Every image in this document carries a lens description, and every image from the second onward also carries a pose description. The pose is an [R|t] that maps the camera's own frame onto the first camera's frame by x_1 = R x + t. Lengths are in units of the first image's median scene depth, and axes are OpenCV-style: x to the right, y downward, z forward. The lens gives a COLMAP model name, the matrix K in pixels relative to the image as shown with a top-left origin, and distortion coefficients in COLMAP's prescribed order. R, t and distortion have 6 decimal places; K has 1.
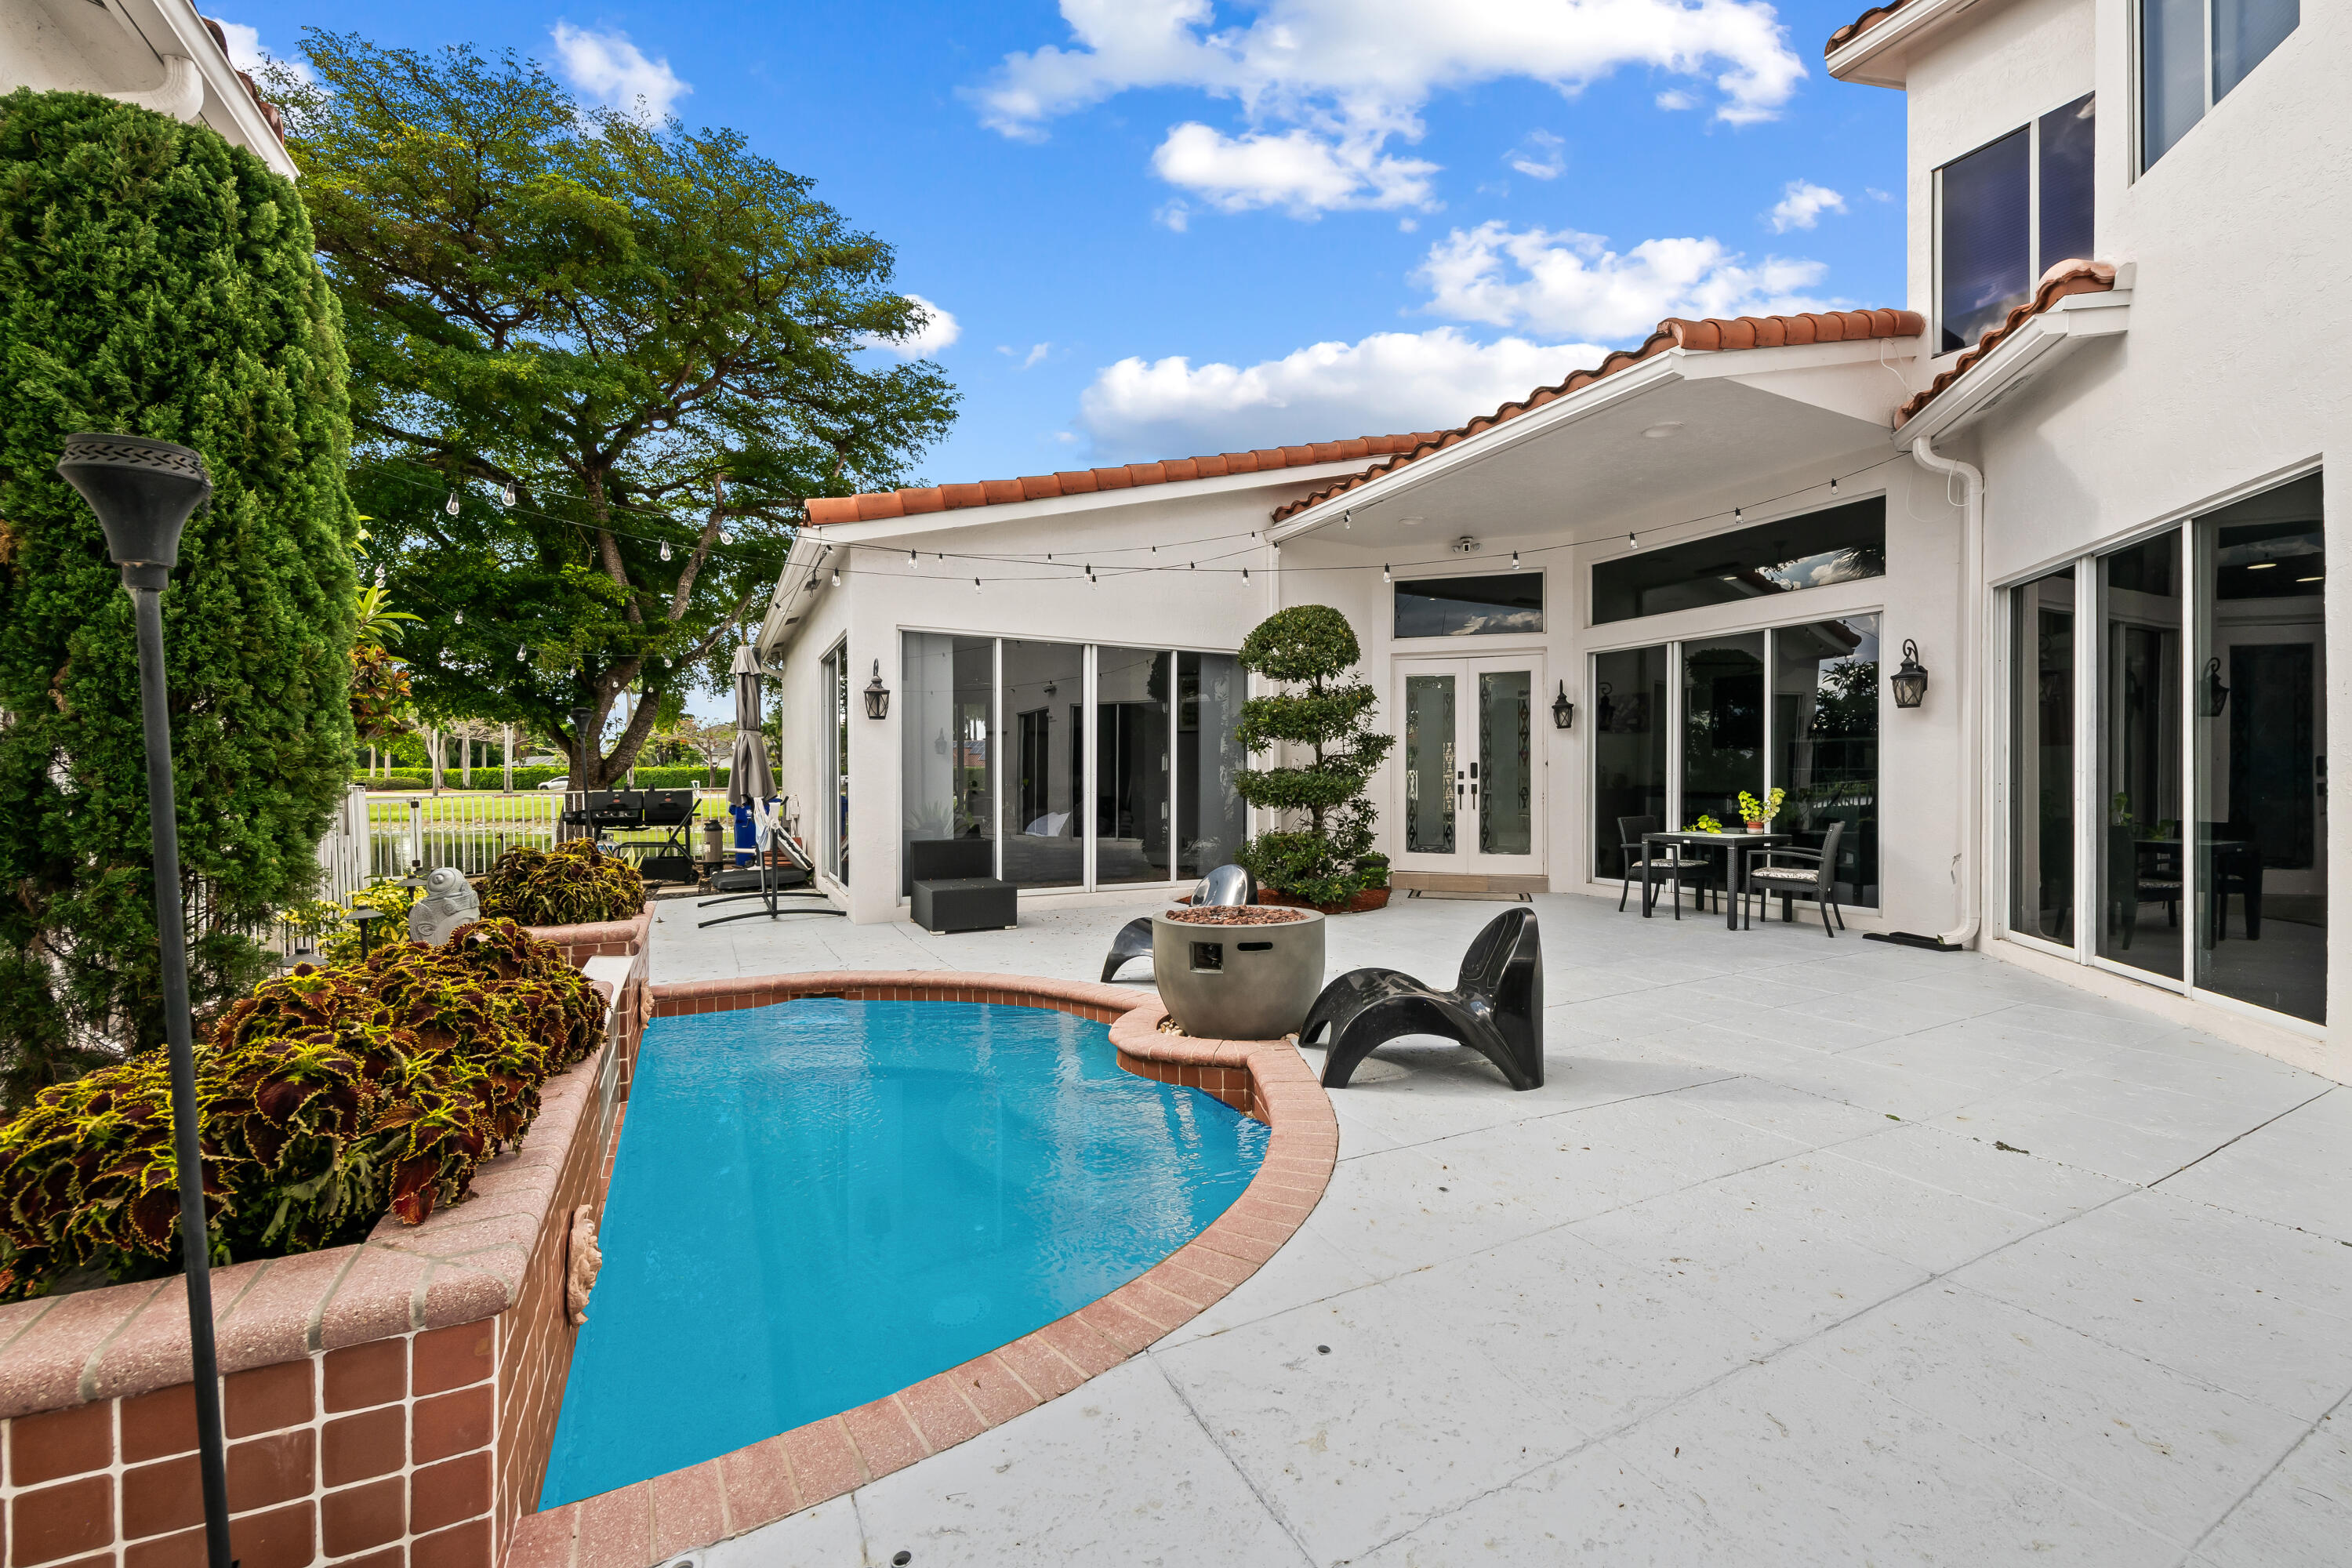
lens RADIAL K [[946.1, 0, 1179.3], [0, 946.1, 785.3], [0, 0, 1]] dist [0.000894, -0.002059]
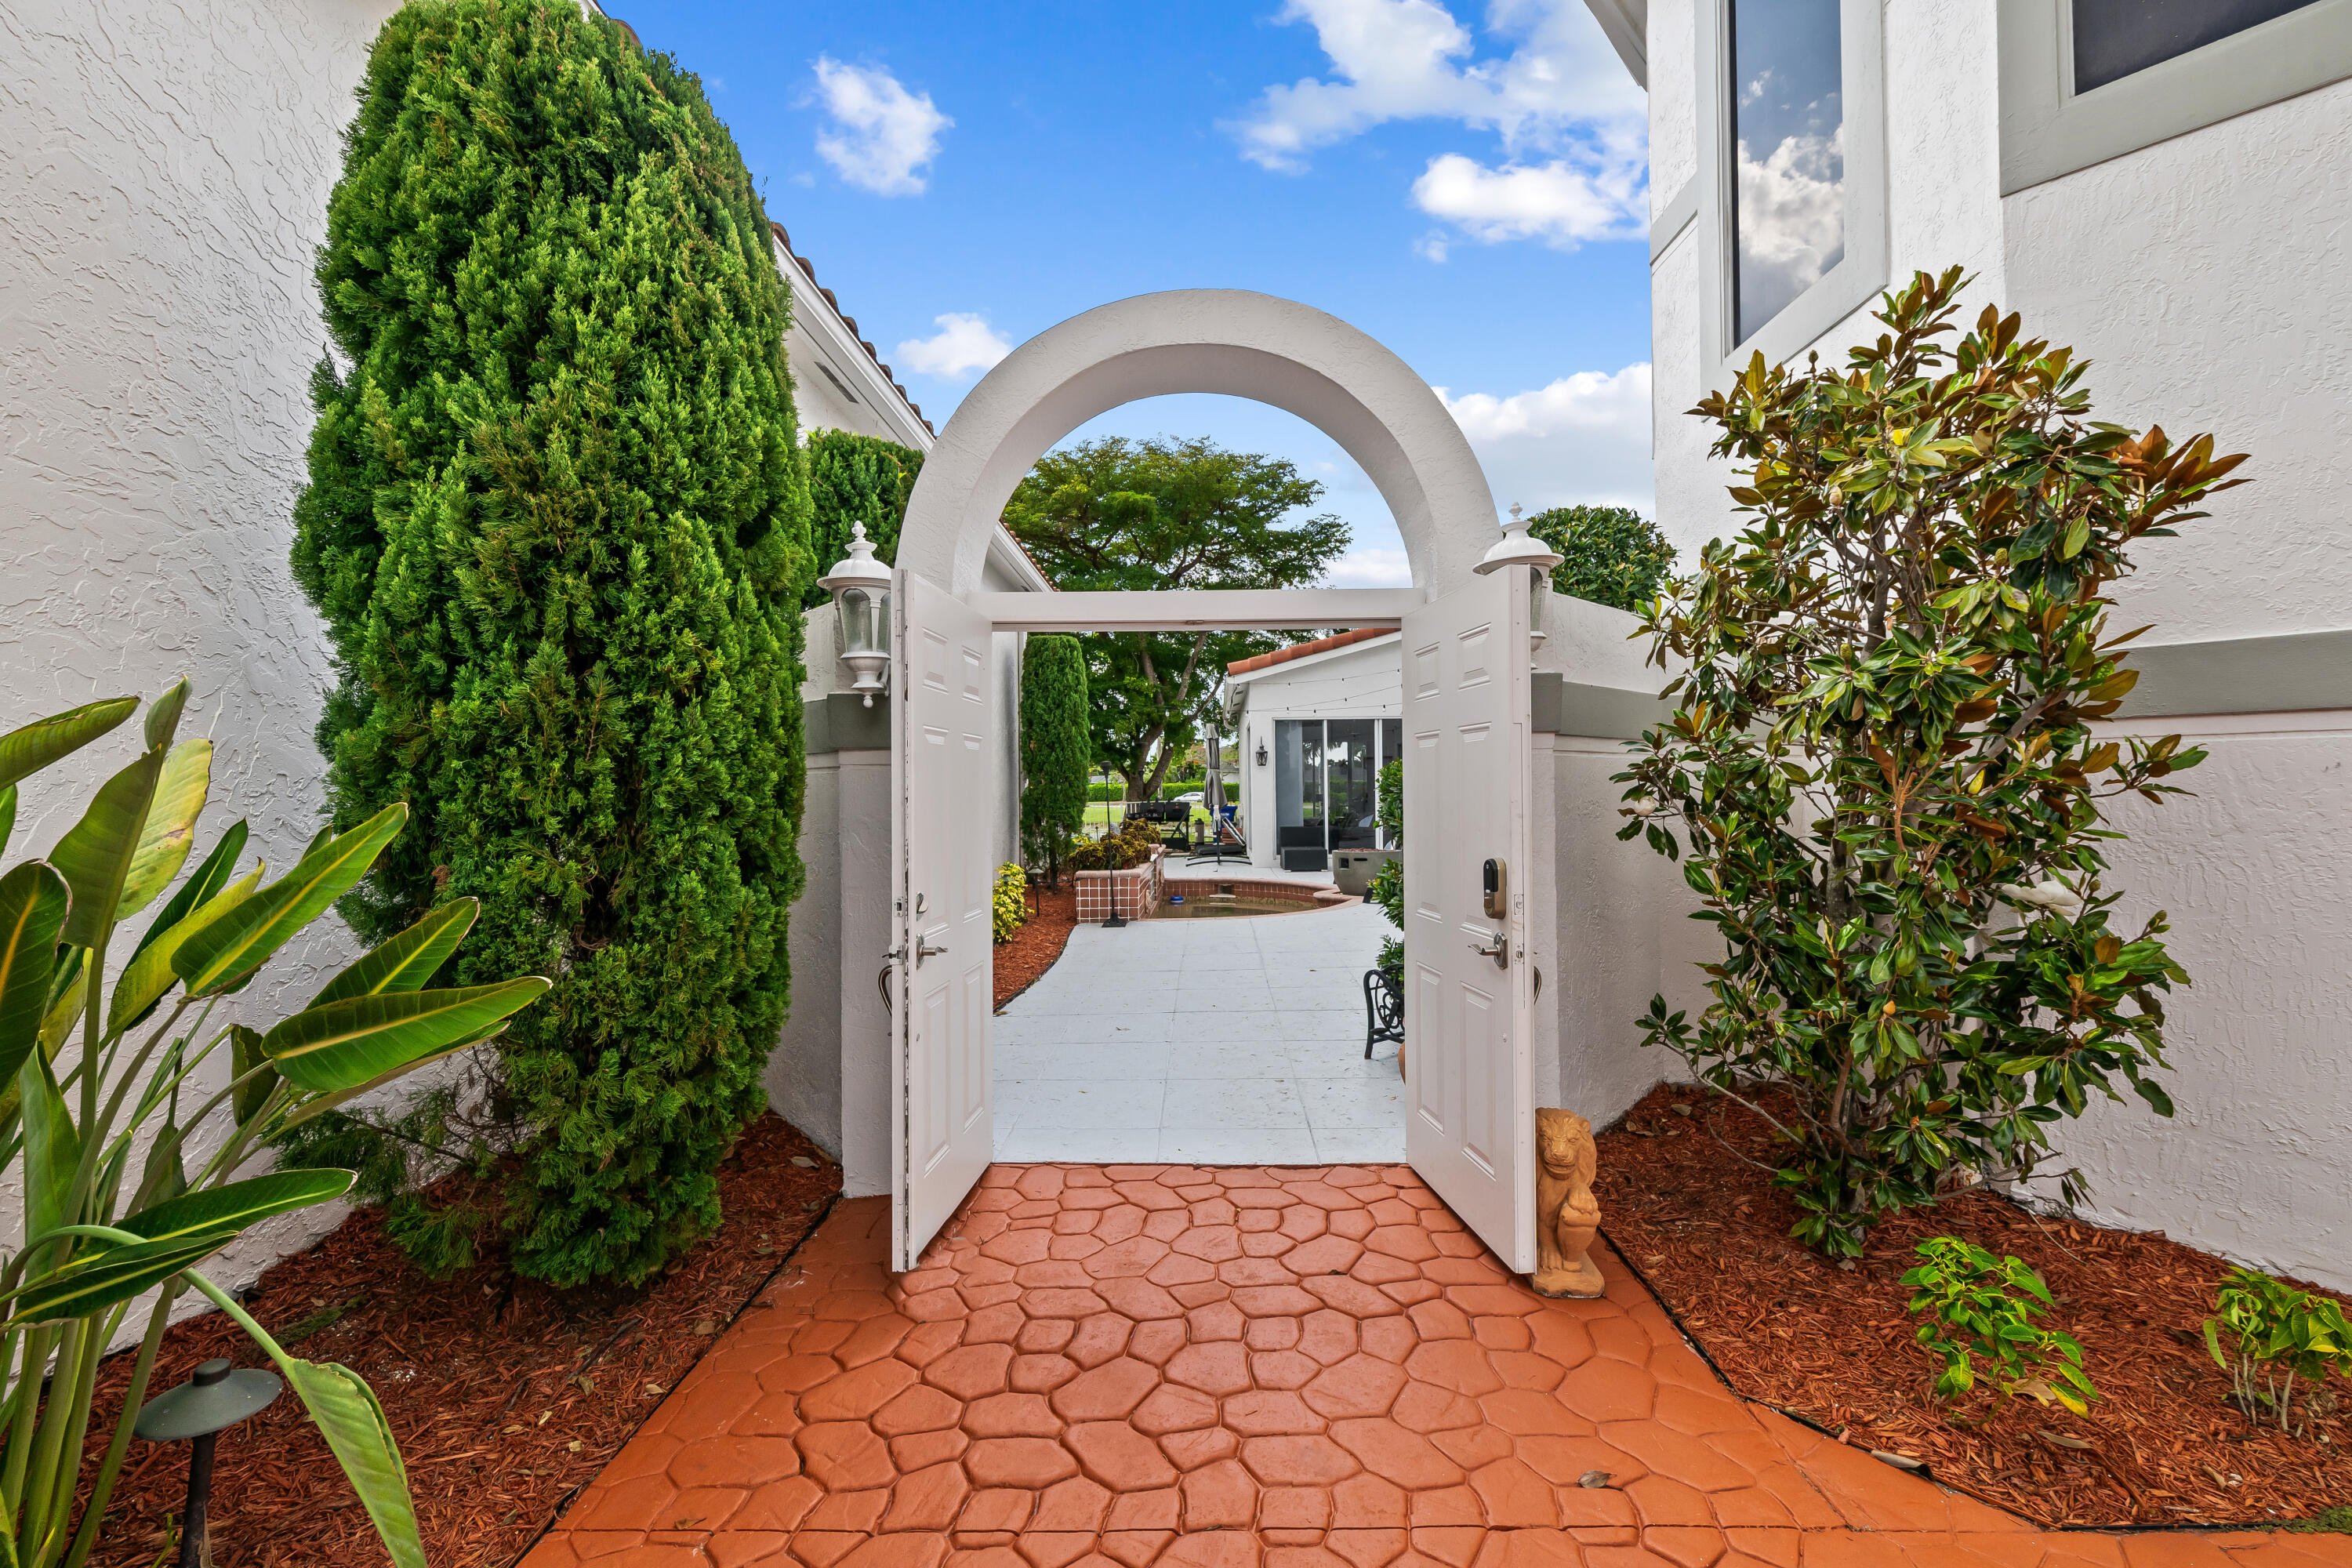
lens RADIAL K [[946.1, 0, 1172.6], [0, 946.1, 795.8], [0, 0, 1]] dist [0.000894, -0.002059]
pose [[0.870952, -0.007170, -0.491317, 0.466621], [0.007478, 0.999971, -0.001338, -0.003009], [0.491312, -0.002509, 0.870980, -0.788206]]
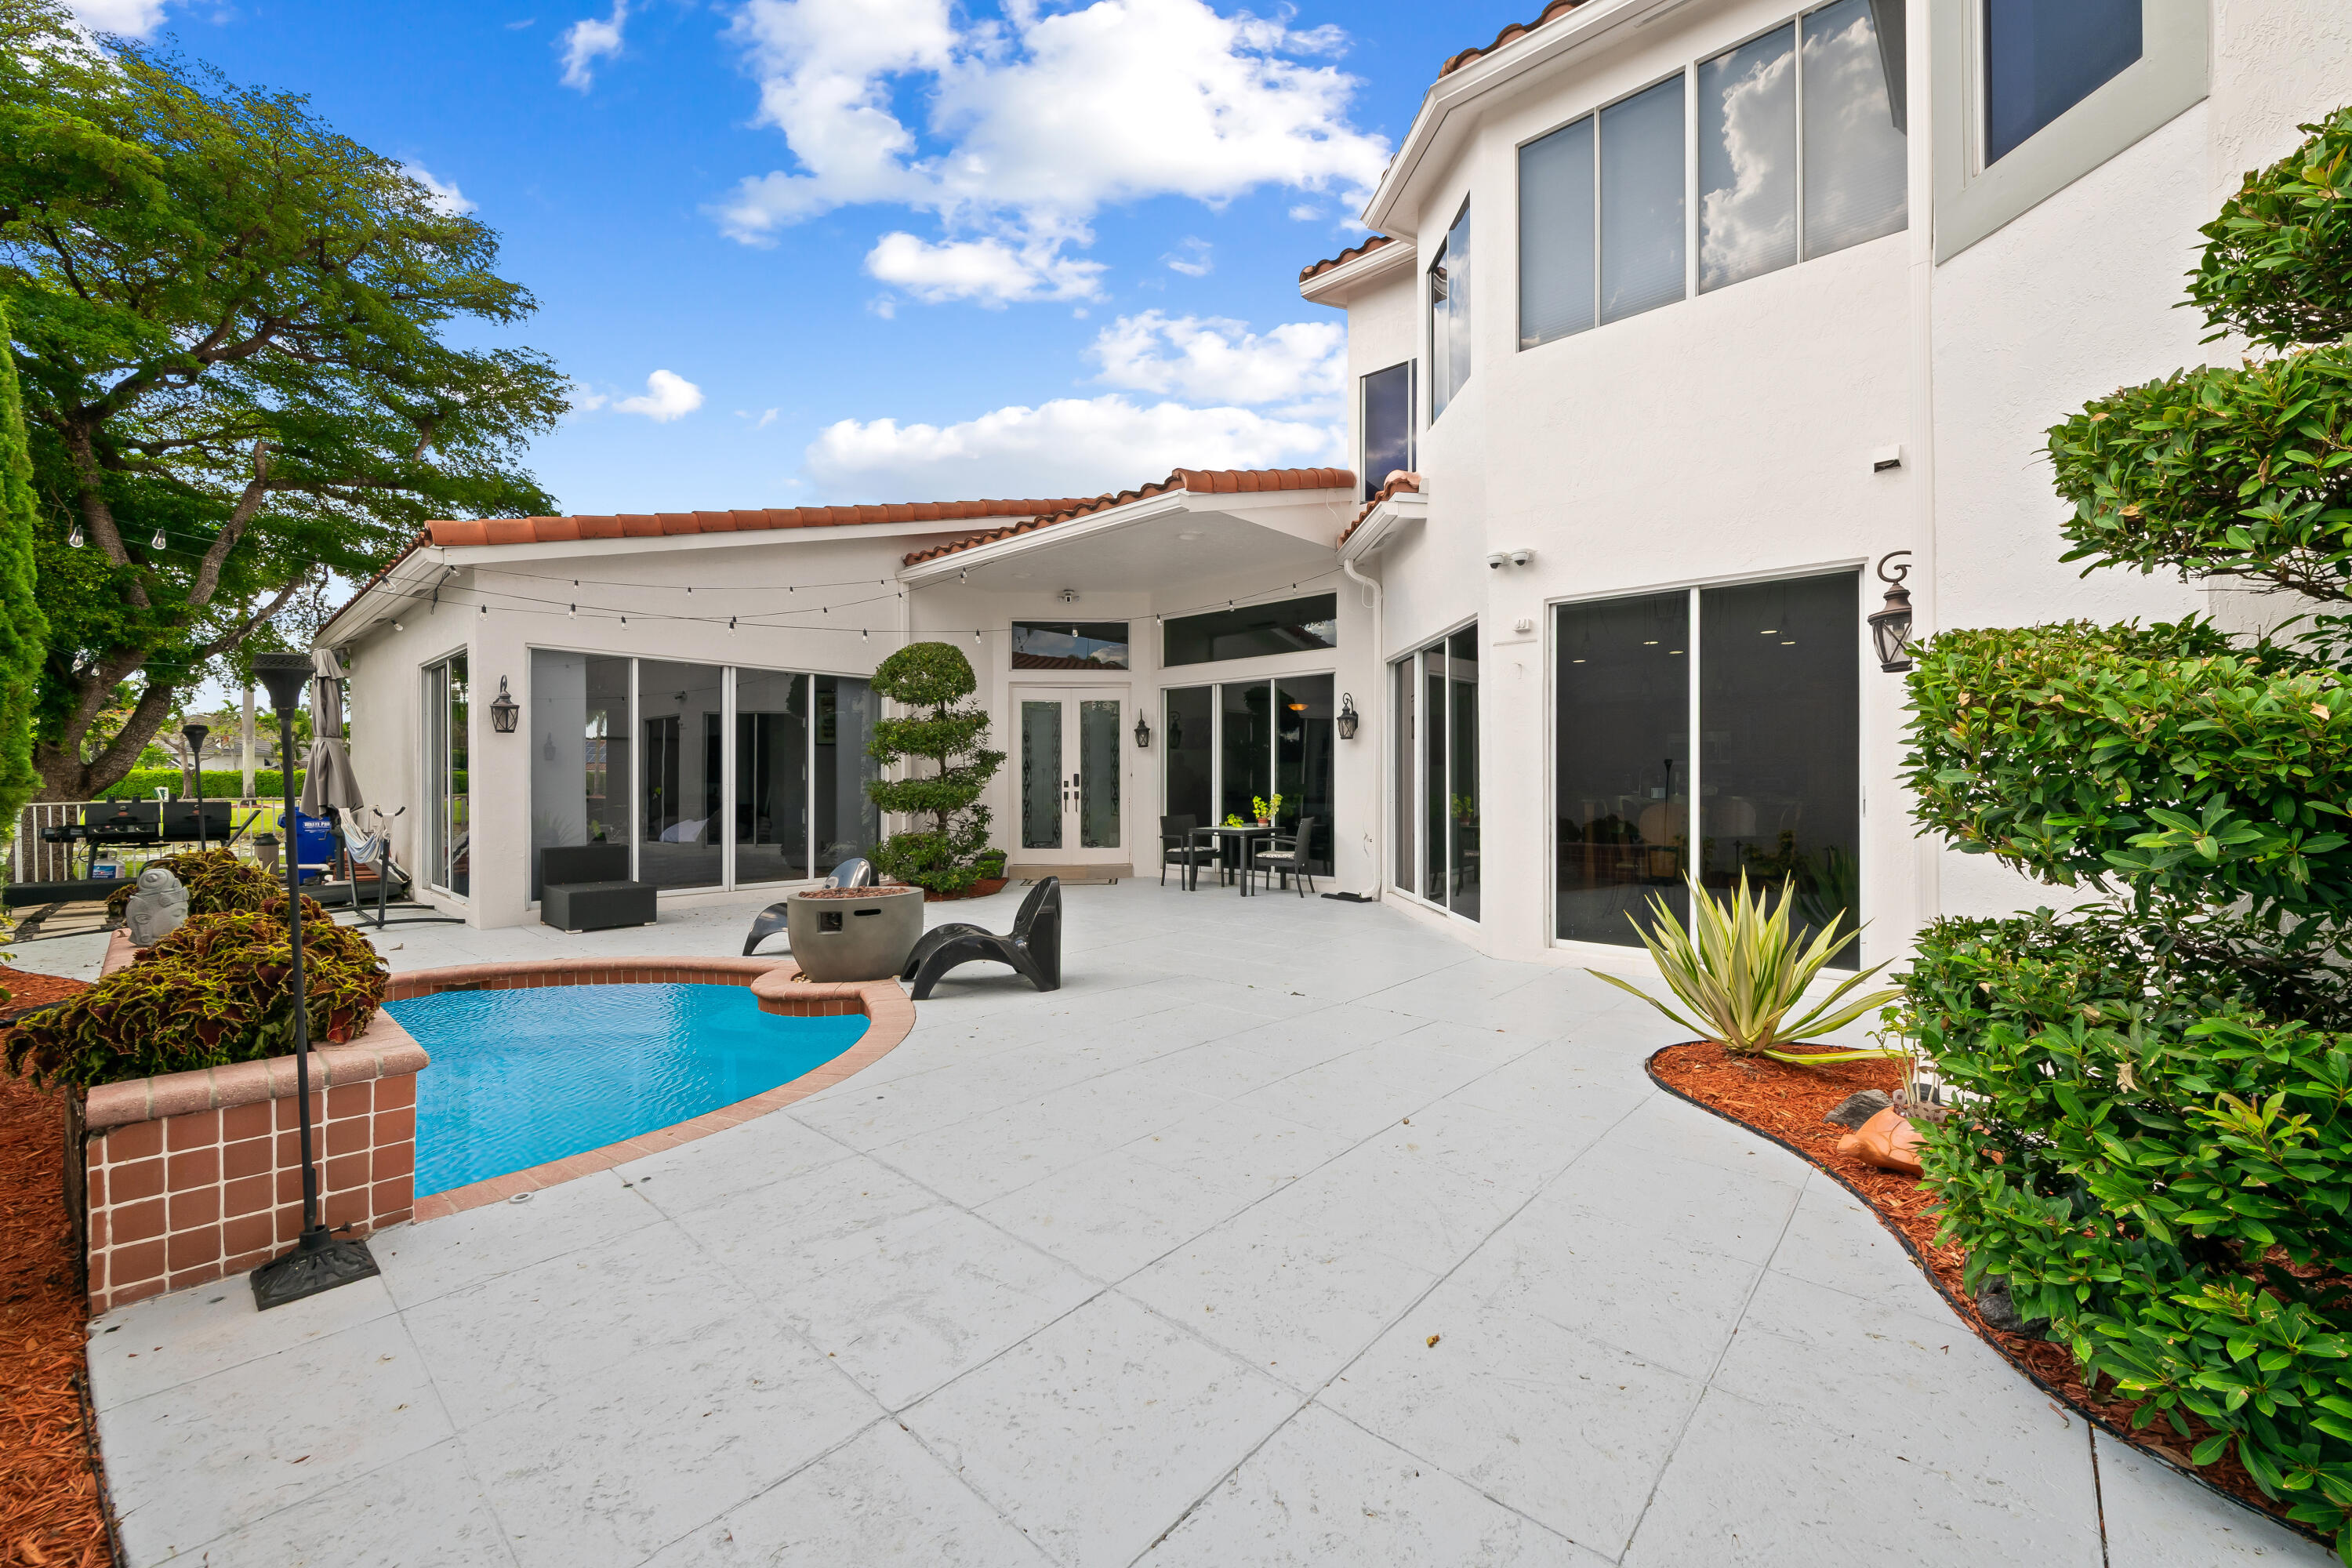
lens RADIAL K [[946.1, 0, 1194.5], [0, 946.1, 788.7], [0, 0, 1]] dist [0.000894, -0.002059]
pose [[0.932339, -0.002976, 0.361574, 0.013217], [0.003228, 0.999995, -0.000093, -0.004709], [-0.361572, 0.001254, 0.932343, -0.234219]]
